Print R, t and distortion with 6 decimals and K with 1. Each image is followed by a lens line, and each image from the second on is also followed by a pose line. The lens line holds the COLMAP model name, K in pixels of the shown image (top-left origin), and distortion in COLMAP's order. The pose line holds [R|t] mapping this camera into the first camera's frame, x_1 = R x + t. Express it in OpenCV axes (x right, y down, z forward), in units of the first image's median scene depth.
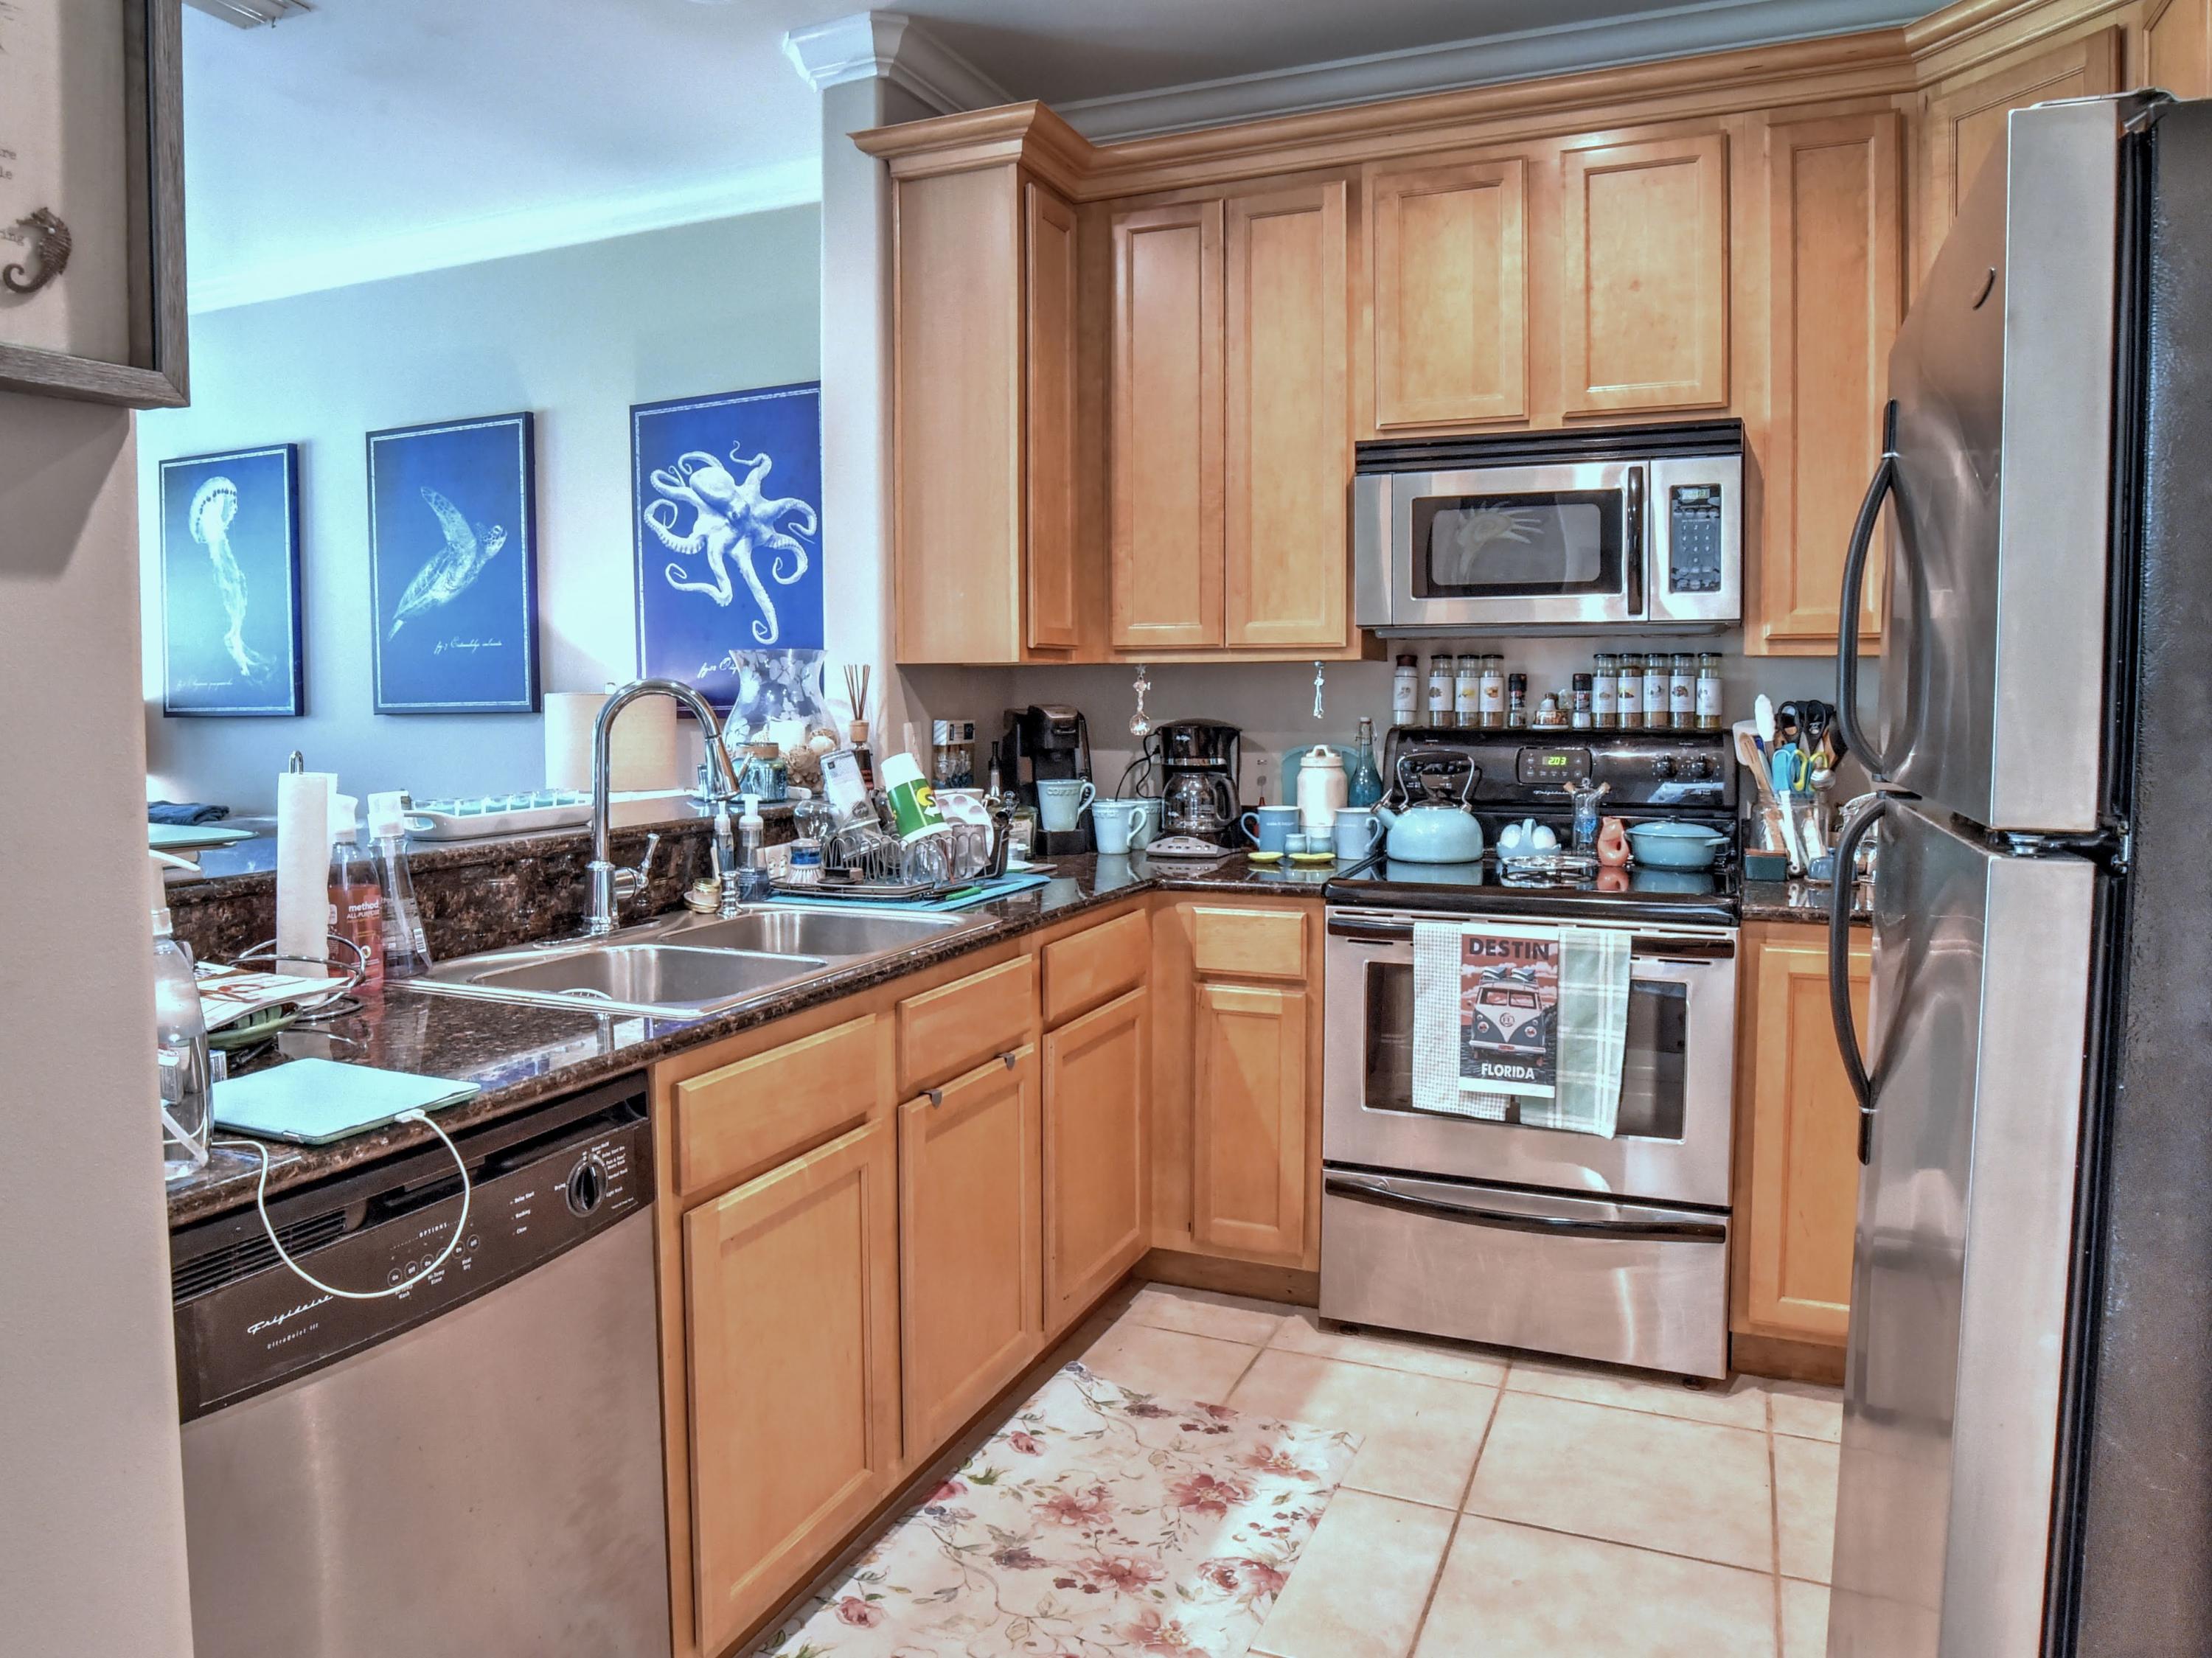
lens RADIAL K [[1499.8, 0, 1059.3], [0, 1499.8, 759.5], [0, 0, 1]] dist [-0.064155, 0.000939]
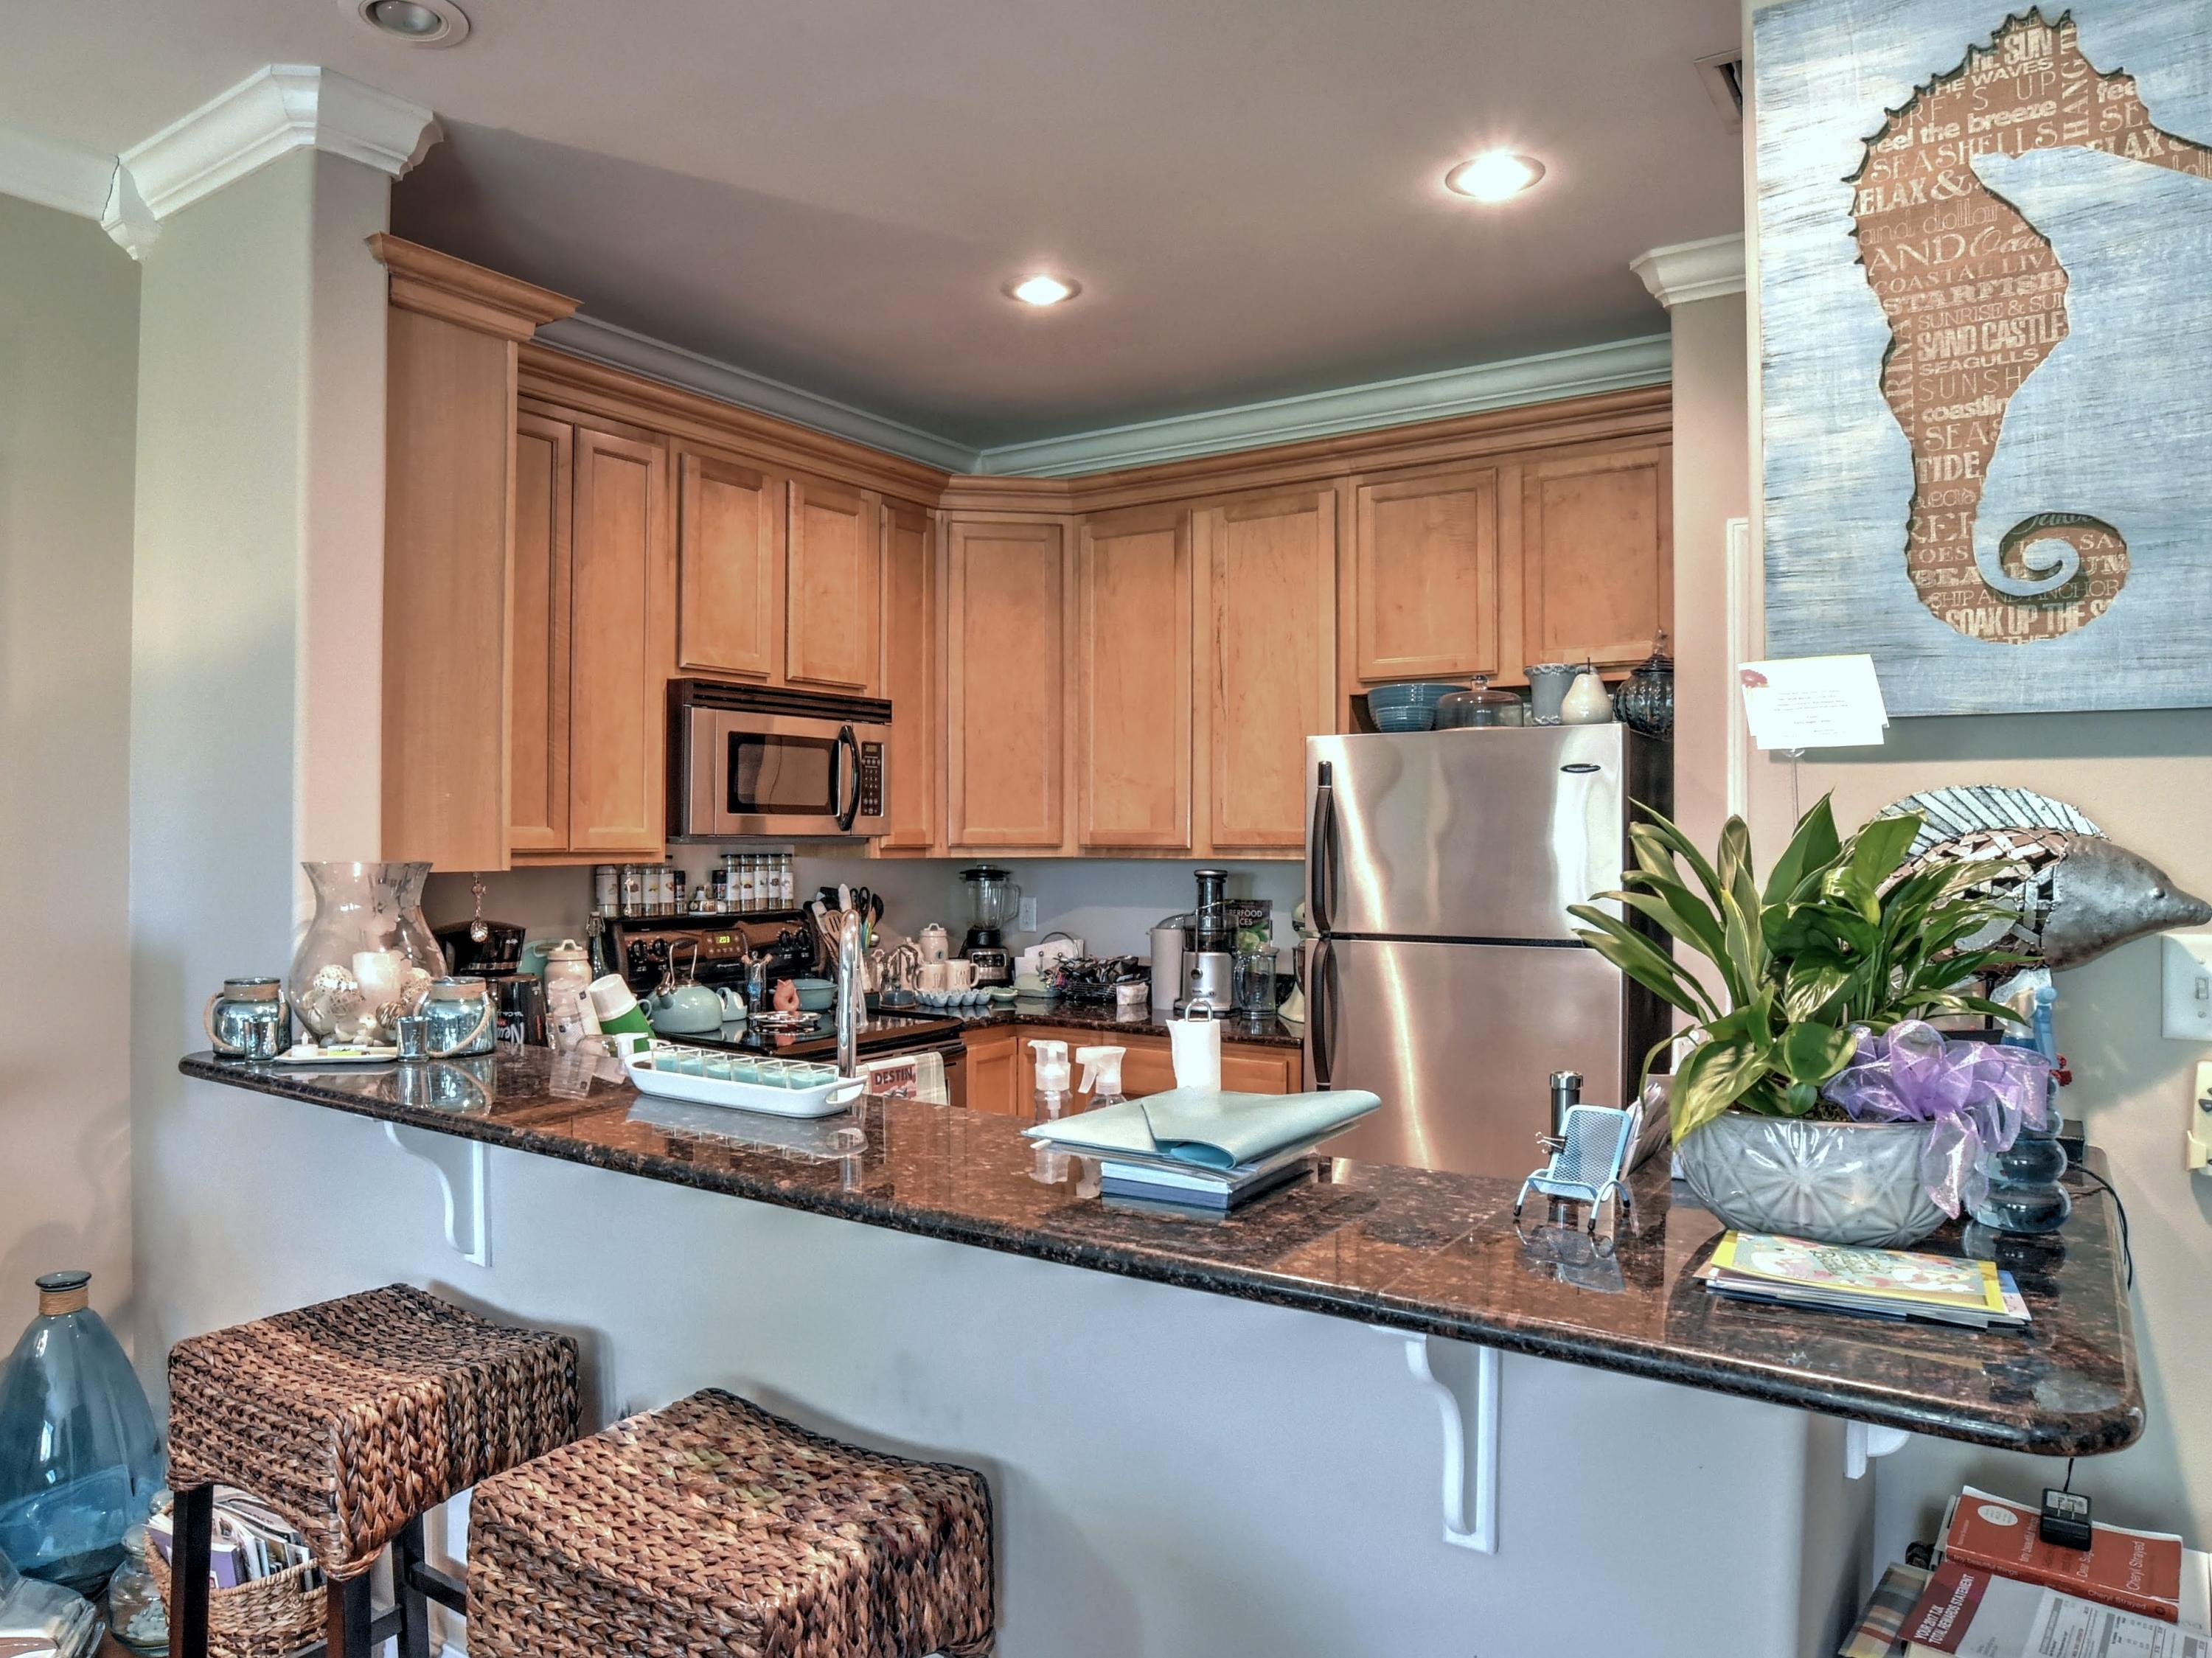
lens RADIAL K [[1514.3, 0, 1049.4], [0, 1514.3, 827.0], [0, 0, 1]] dist [-0.047640, 0.000967]
pose [[0.182396, 0.009147, 0.983183, -0.887582], [0.041023, 0.999015, -0.016905, -0.062404], [-0.982369, 0.043416, 0.181841, 0.496673]]
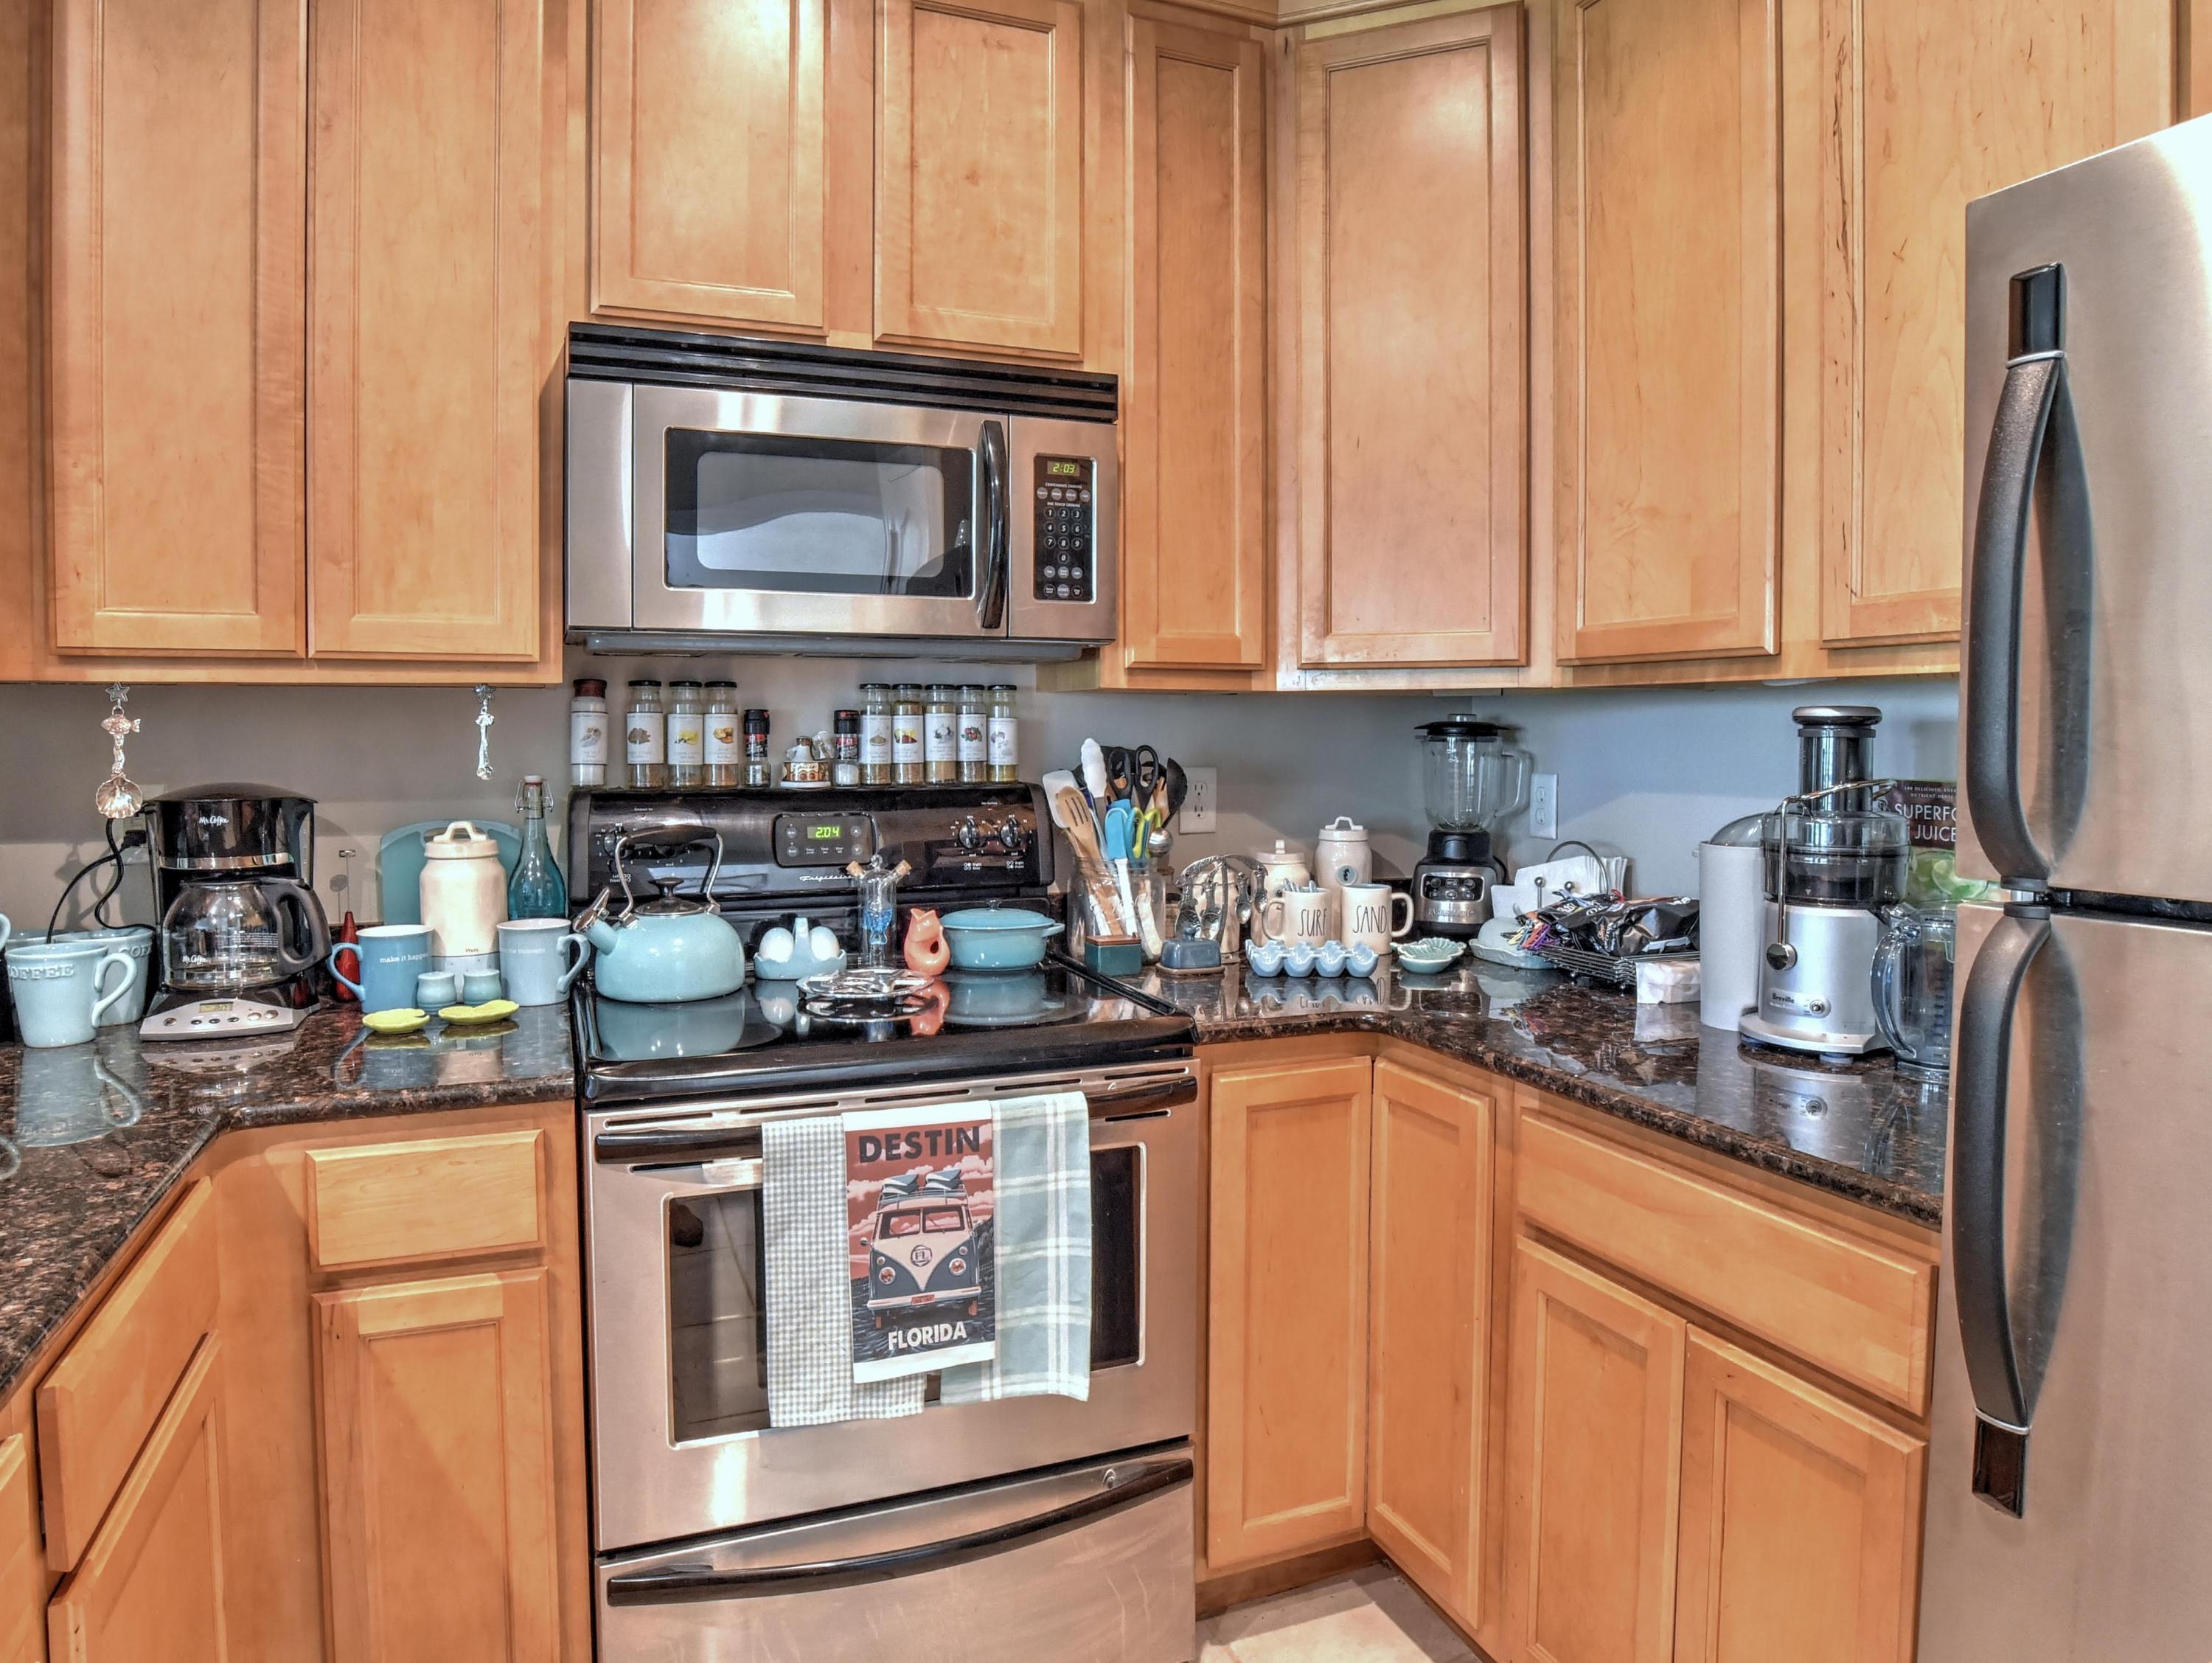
lens RADIAL K [[1404.4, 0, 1119.8], [0, 1404.4, 777.1], [0, 0, 1]] dist [-0.080323, 0.033196]
pose [[0.686208, -0.020880, 0.727105, -0.055957], [0.029683, 0.999559, 0.000690, -0.022011], [-0.726799, 0.021110, 0.686525, 0.444134]]
